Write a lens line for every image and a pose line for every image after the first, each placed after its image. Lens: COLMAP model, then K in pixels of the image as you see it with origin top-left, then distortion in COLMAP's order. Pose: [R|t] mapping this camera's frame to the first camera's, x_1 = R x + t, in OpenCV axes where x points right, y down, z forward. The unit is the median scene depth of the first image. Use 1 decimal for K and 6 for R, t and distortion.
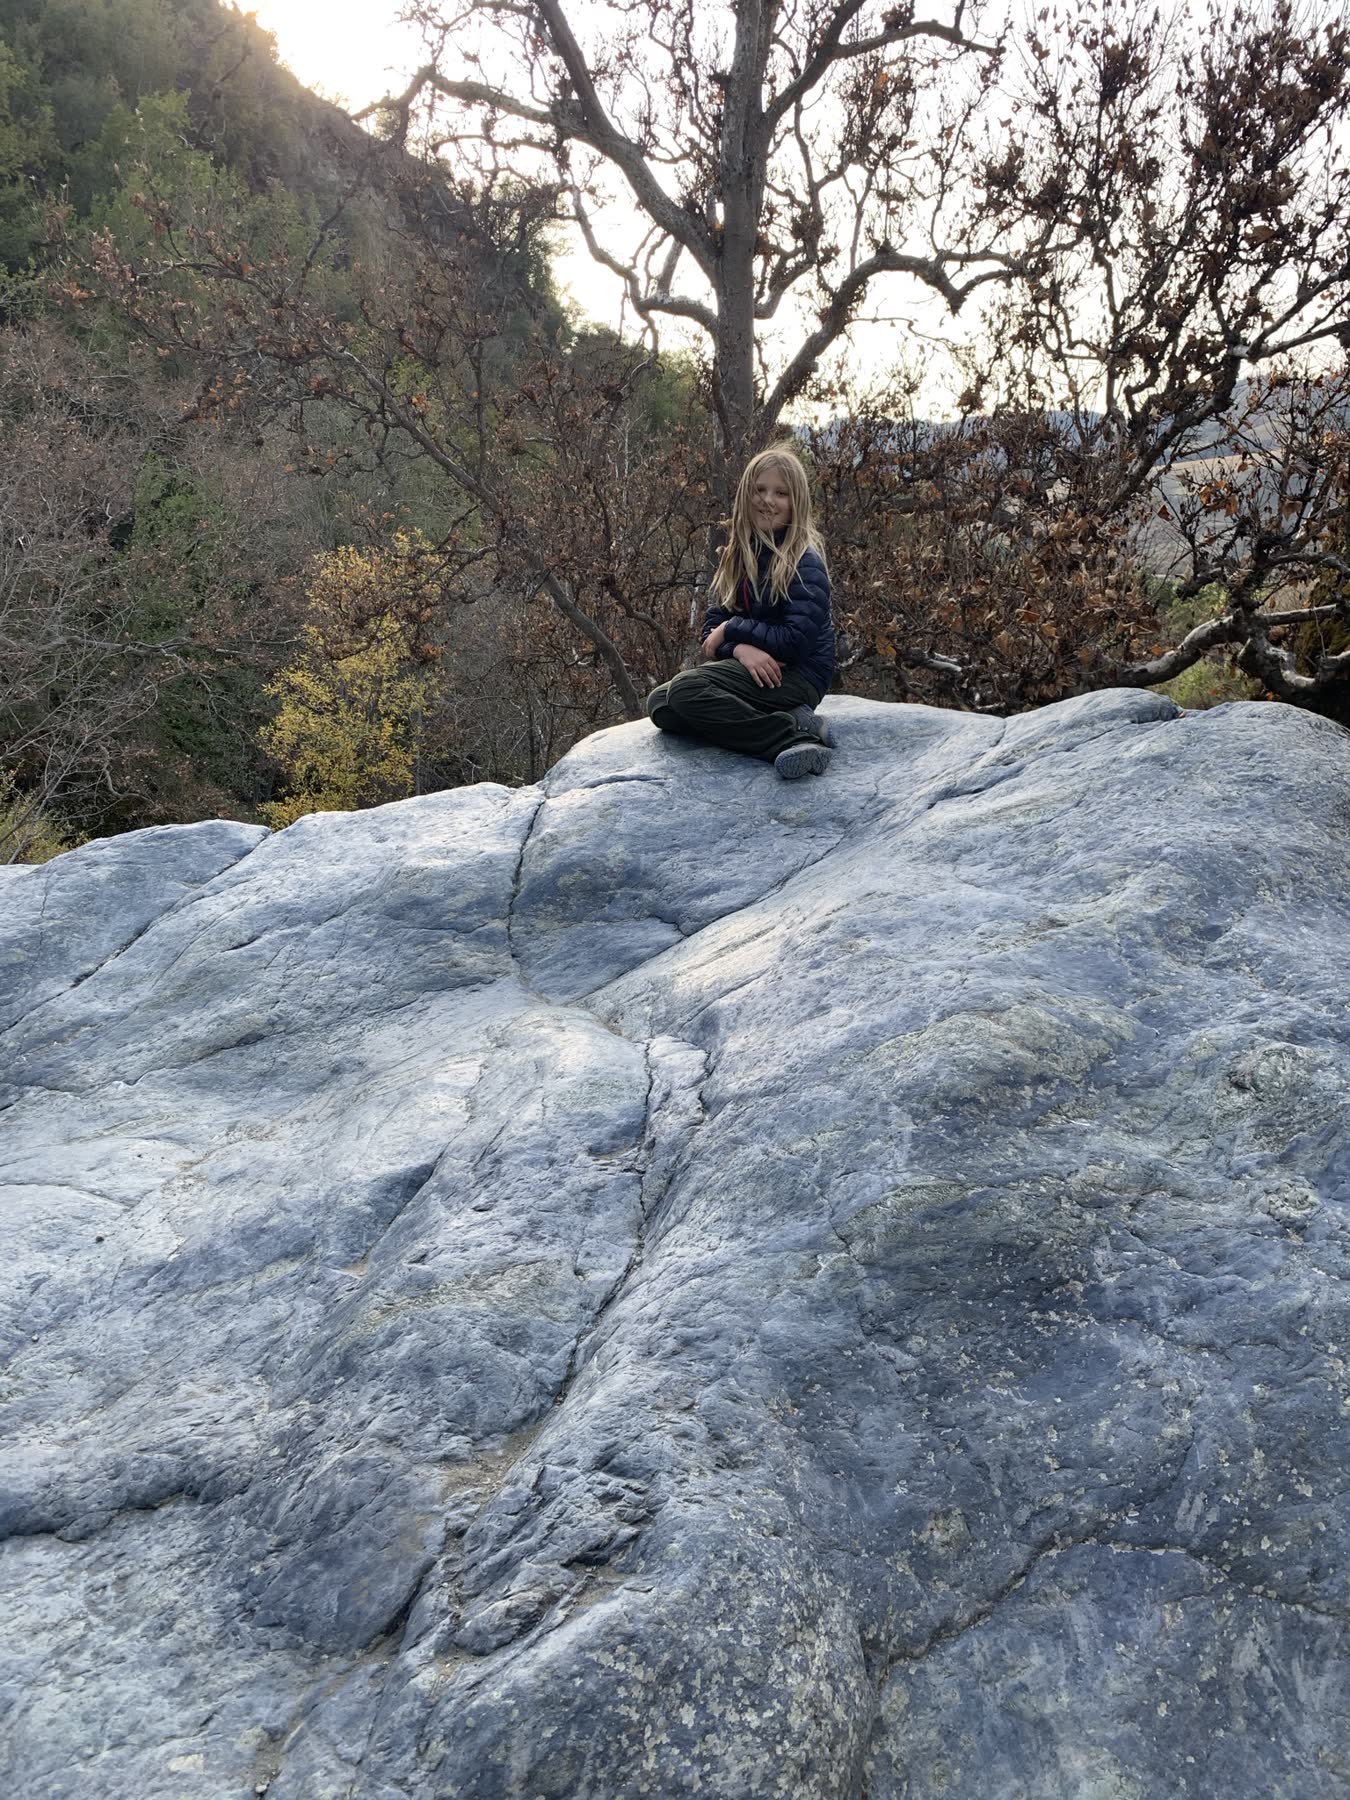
lens RADIAL K [[1312.5, 0, 675.0], [0, 1312.5, 900.0], [0, 0, 1]] dist [-0.006115, 0.000699]
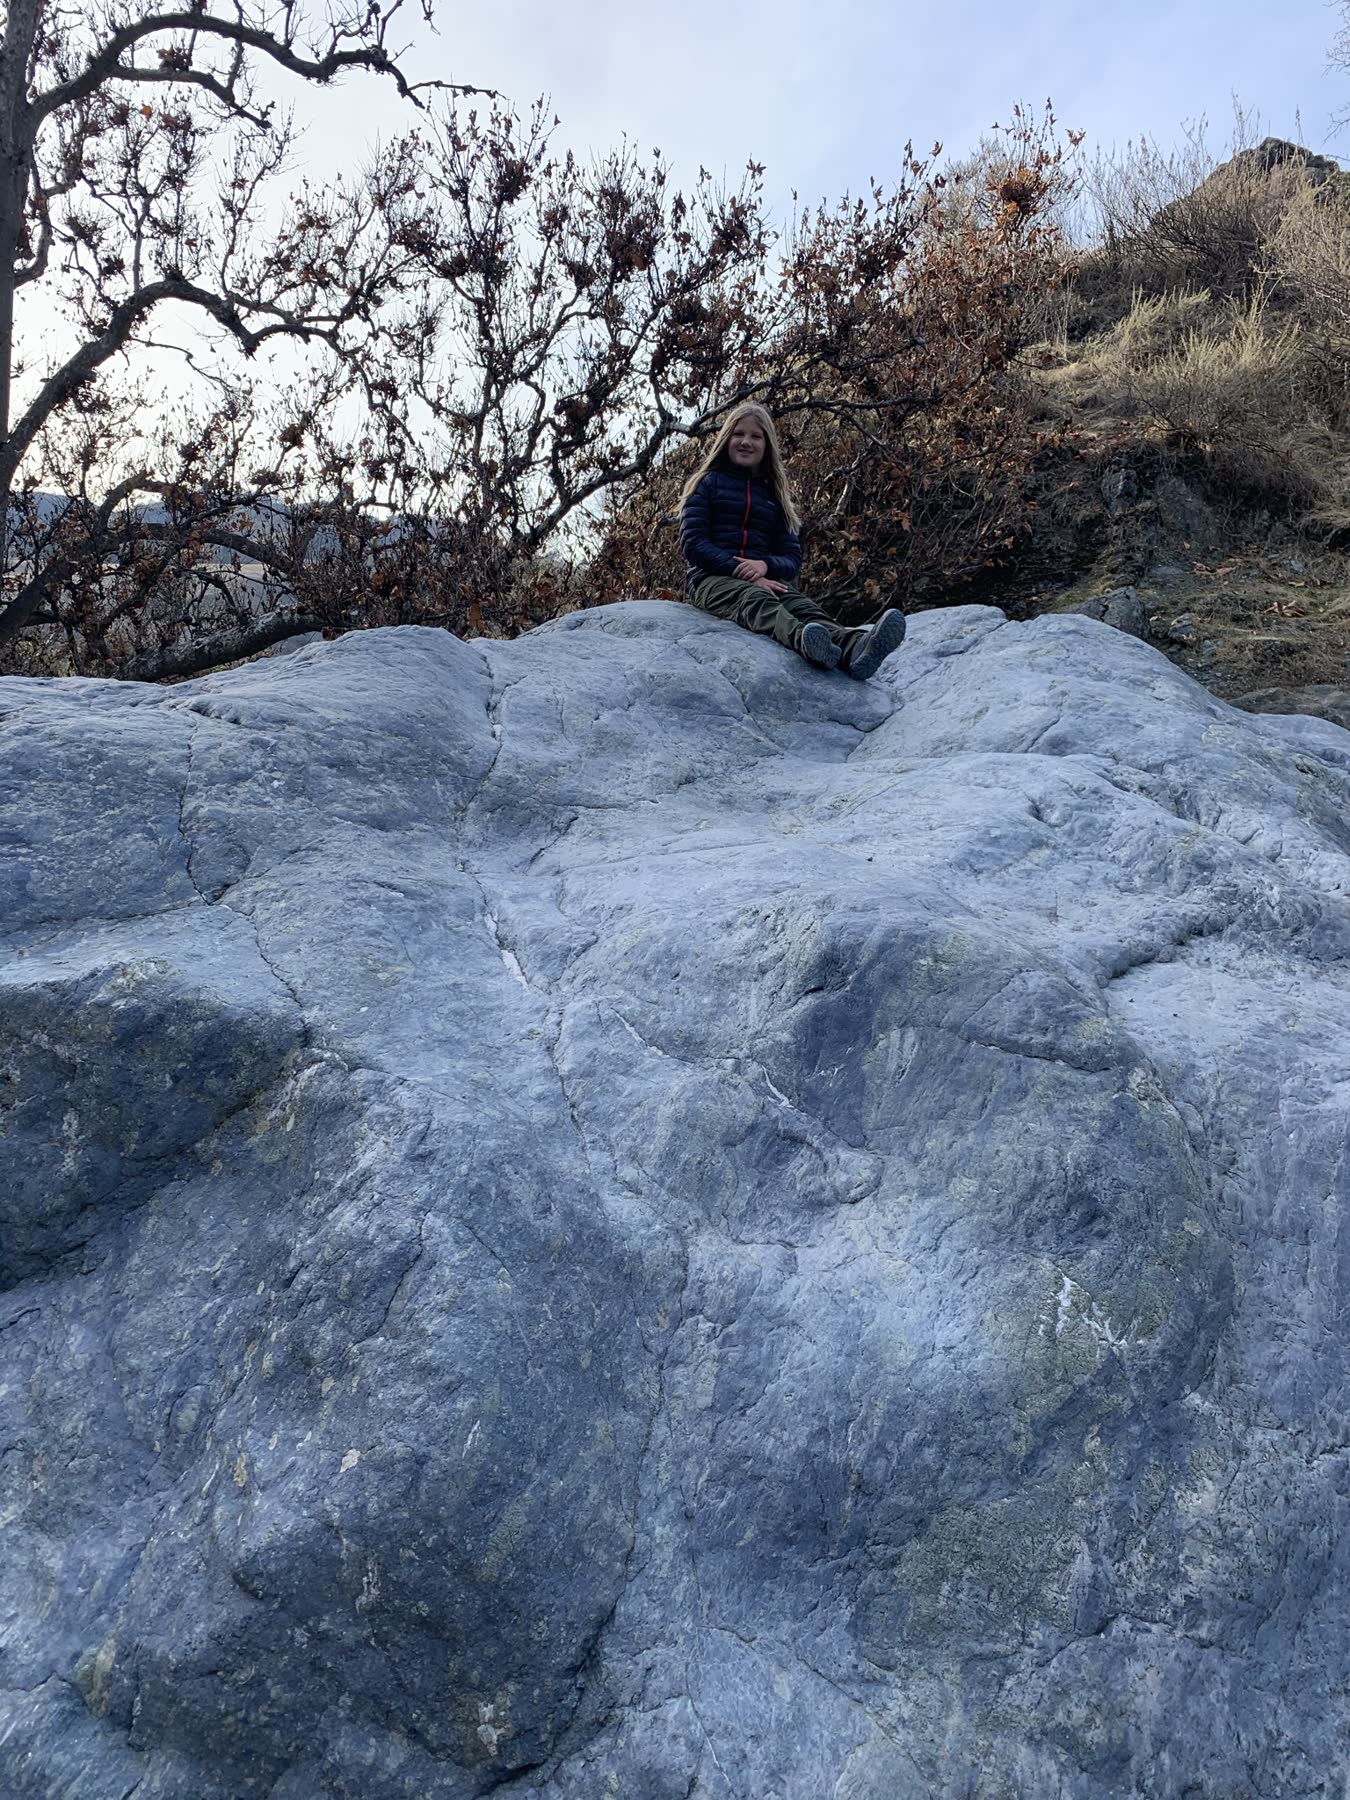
lens RADIAL K [[1259.9, 0, 691.0], [0, 1259.9, 860.4], [0, 0, 1]] dist [0.030832, -0.029560]
pose [[0.798965, -0.013996, 0.601215, -0.117783], [0.056560, 0.997047, -0.051953, 0.027781], [-0.598712, 0.075514, 0.797397, 0.010662]]
